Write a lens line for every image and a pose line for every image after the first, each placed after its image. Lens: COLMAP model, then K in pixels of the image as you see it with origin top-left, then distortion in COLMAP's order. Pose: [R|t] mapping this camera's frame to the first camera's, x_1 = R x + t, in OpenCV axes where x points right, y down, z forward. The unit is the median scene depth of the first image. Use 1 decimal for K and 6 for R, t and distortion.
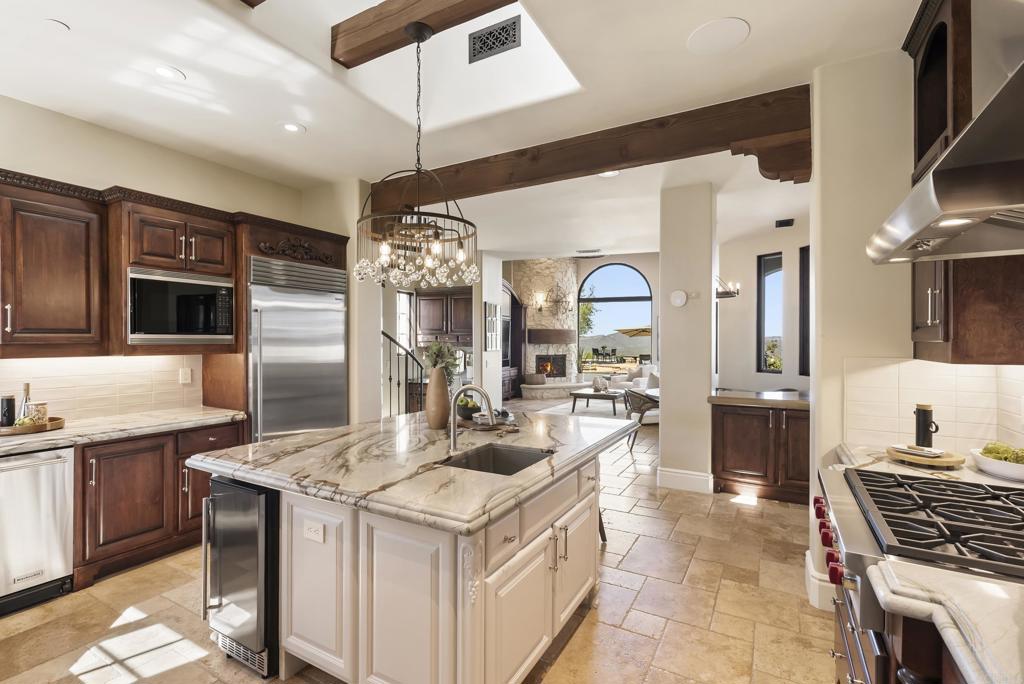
lens RADIAL K [[465.4, 0, 514.1], [0, 465.4, 338.8], [0, 0, 1]] dist [-0.000264, 0.001292]
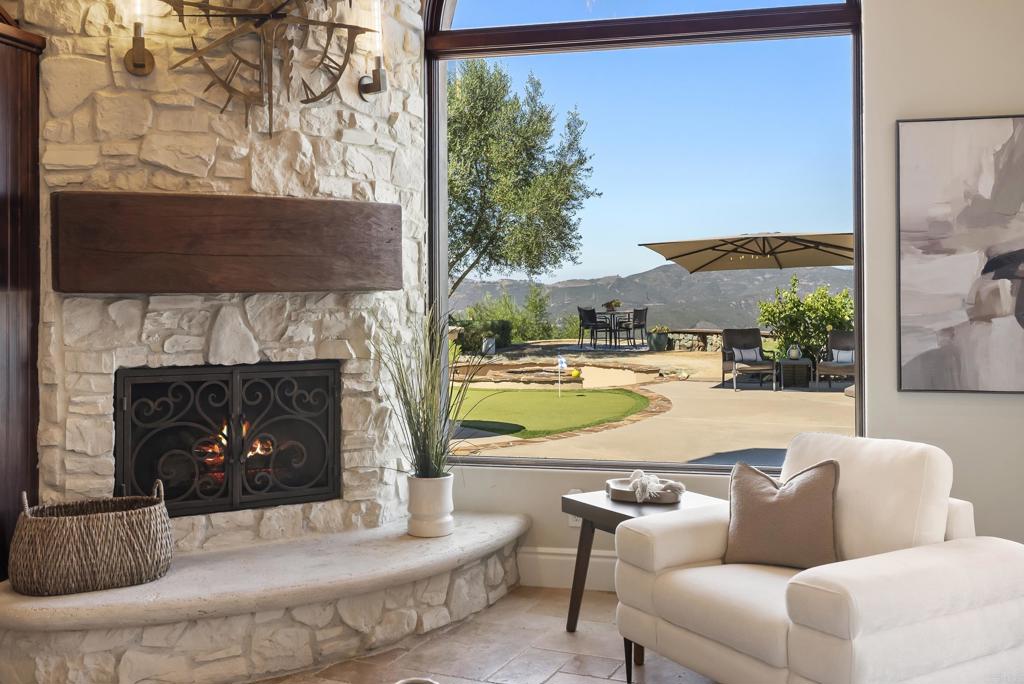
lens RADIAL K [[1044.8, 0, 513.9], [0, 1044.8, 279.0], [0, 0, 1]] dist [0.006599, 0.014196]
pose [[0.995942, -0.007174, 0.089715, 0.143712], [0.007751, 0.999951, -0.006087, 0.009004], [-0.089667, 0.006758, 0.995949, 0.657140]]
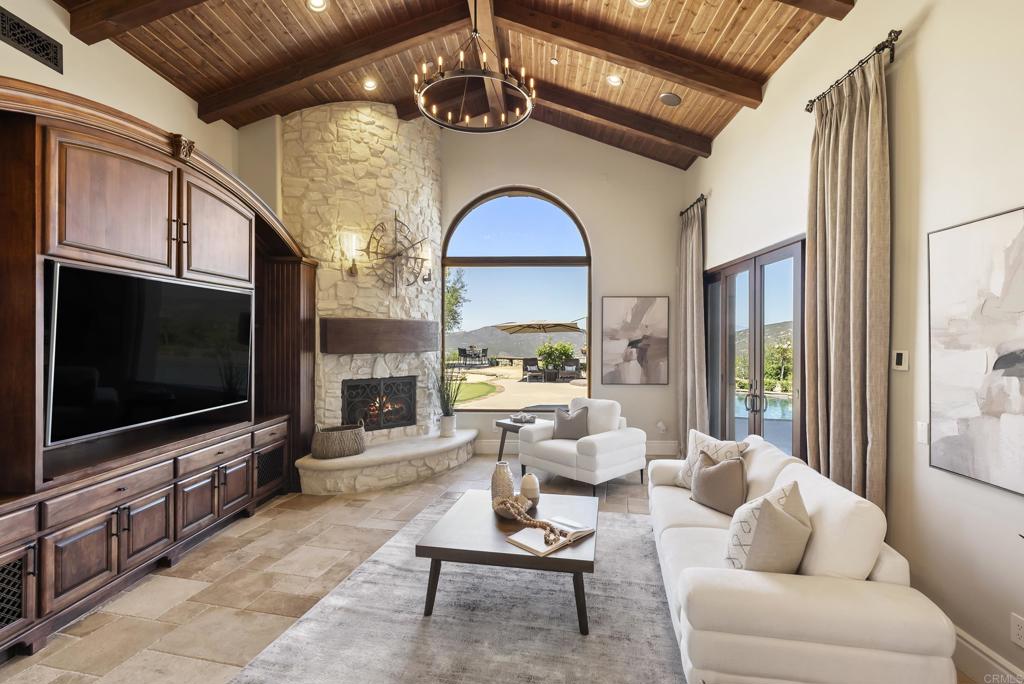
lens RADIAL K [[465.4, 0, 514.1], [0, 465.4, 338.8], [0, 0, 1]] dist [-0.000264, 0.001292]
pose [[0.957005, -0.001156, 0.290068, 0.073556], [-0.001193, 0.999968, 0.007923, -0.006060], [-0.290068, -0.007928, 0.956973, 0.555997]]
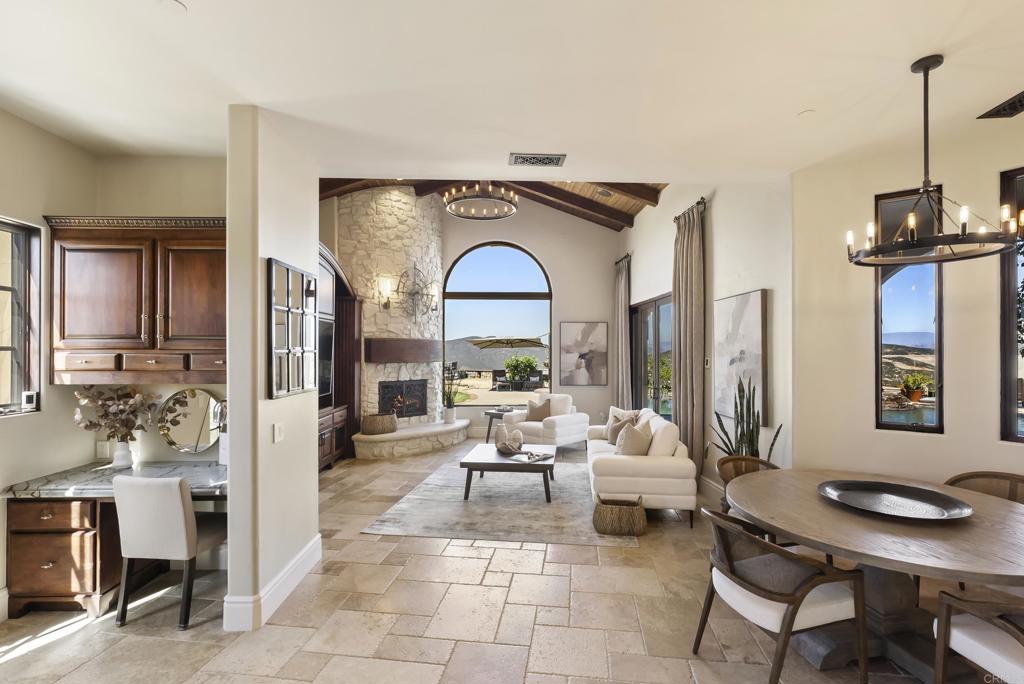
lens RADIAL K [[467.6, 0, 509.6], [0, 467.6, 350.7], [0, 0, 1]] dist [0.000634, 0.000329]
pose [[0.933661, -0.000245, 0.358158, -0.011284], [-0.000750, 0.999996, 0.002639, -0.006709], [-0.358158, -0.002733, 0.933657, 0.382662]]
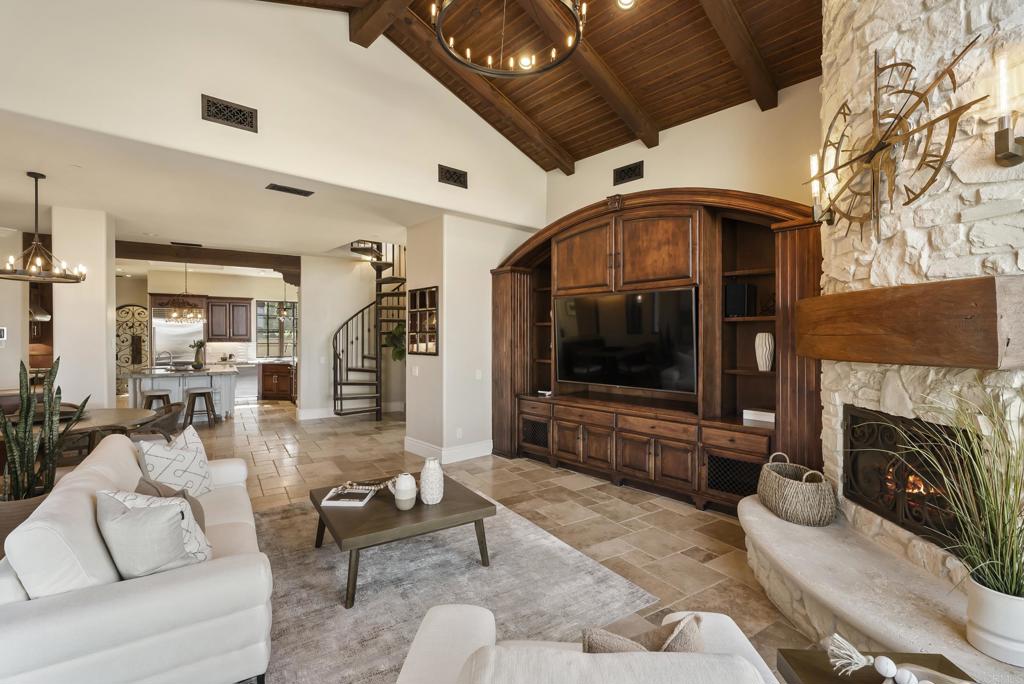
lens RADIAL K [[465.4, 0, 514.1], [0, 465.4, 338.8], [0, 0, 1]] dist [-0.000264, 0.001292]
pose [[-0.473467, 0.004395, -0.880800, 0.345275], [0.003037, 0.999990, 0.003357, -0.000605], [0.880806, -0.001085, -0.473476, 0.966317]]
